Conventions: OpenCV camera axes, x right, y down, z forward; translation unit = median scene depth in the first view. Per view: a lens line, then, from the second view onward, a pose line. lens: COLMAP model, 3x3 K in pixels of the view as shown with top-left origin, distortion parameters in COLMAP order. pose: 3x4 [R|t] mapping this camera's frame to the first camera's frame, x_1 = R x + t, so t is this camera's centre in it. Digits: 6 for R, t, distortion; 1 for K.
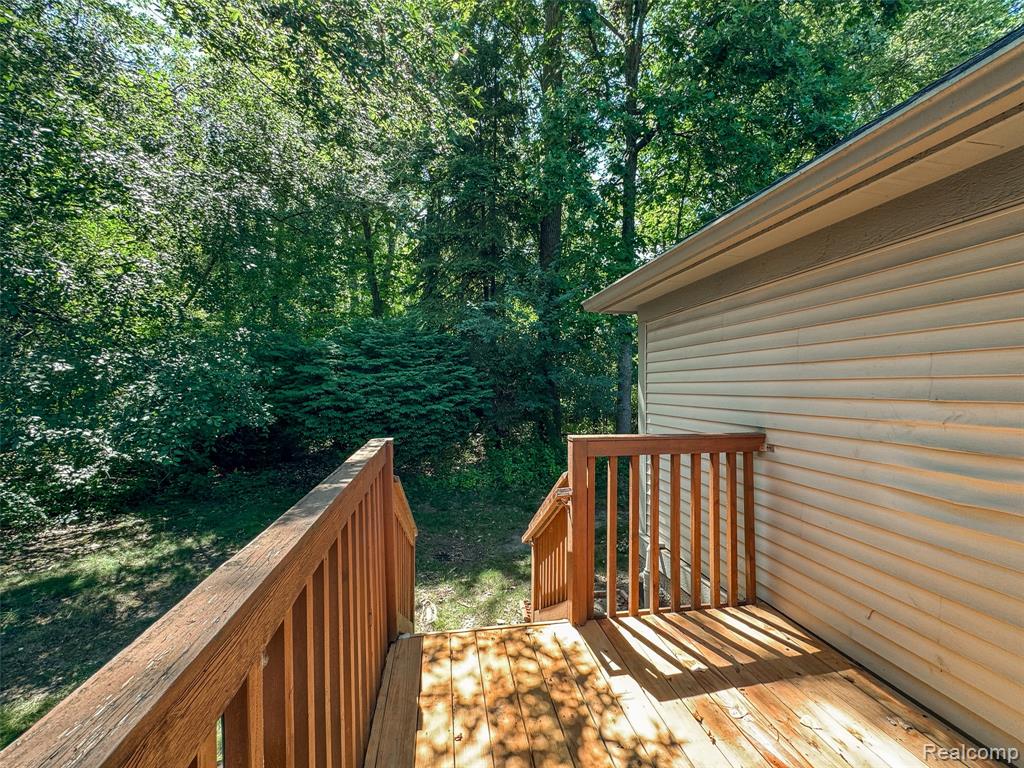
lens RADIAL K [[410.7, 0, 515.3], [0, 410.7, 386.1], [0, 0, 1]] dist [-0.000526, 0.000091]
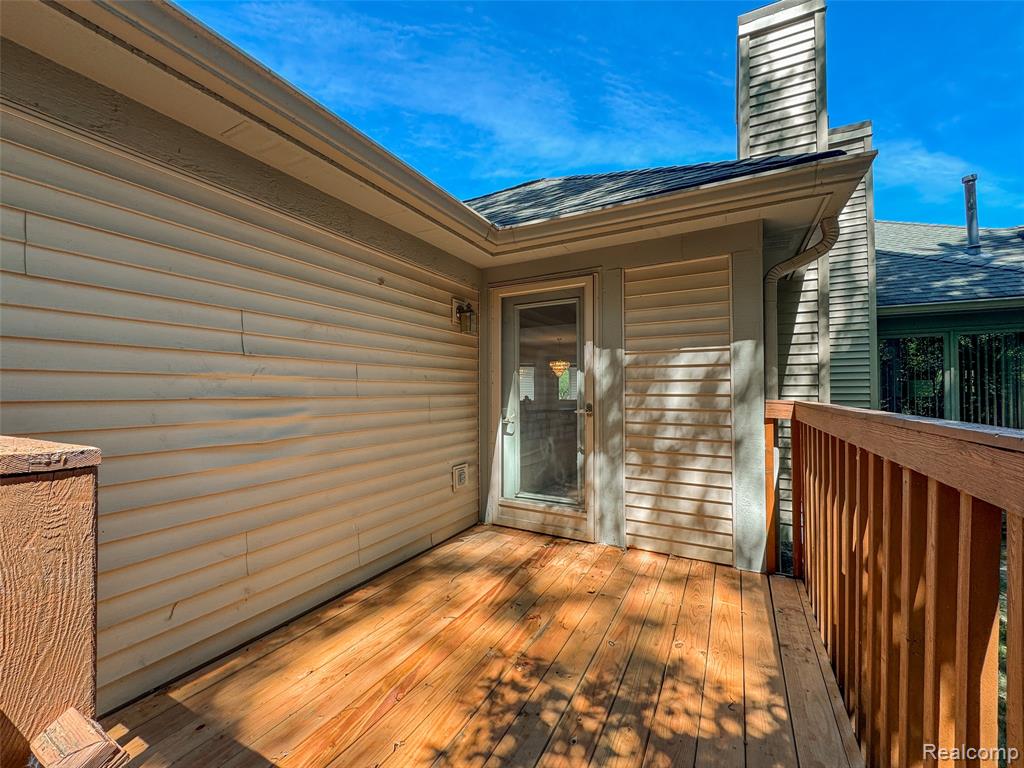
lens RADIAL K [[410.7, 0, 515.3], [0, 410.7, 386.1], [0, 0, 1]] dist [-0.000526, 0.000091]
pose [[-0.786705, 0.010290, 0.617243, -0.192961], [0.000065, 0.999862, -0.016586, 0.126402], [-0.617328, -0.013008, -0.786598, 1.299410]]
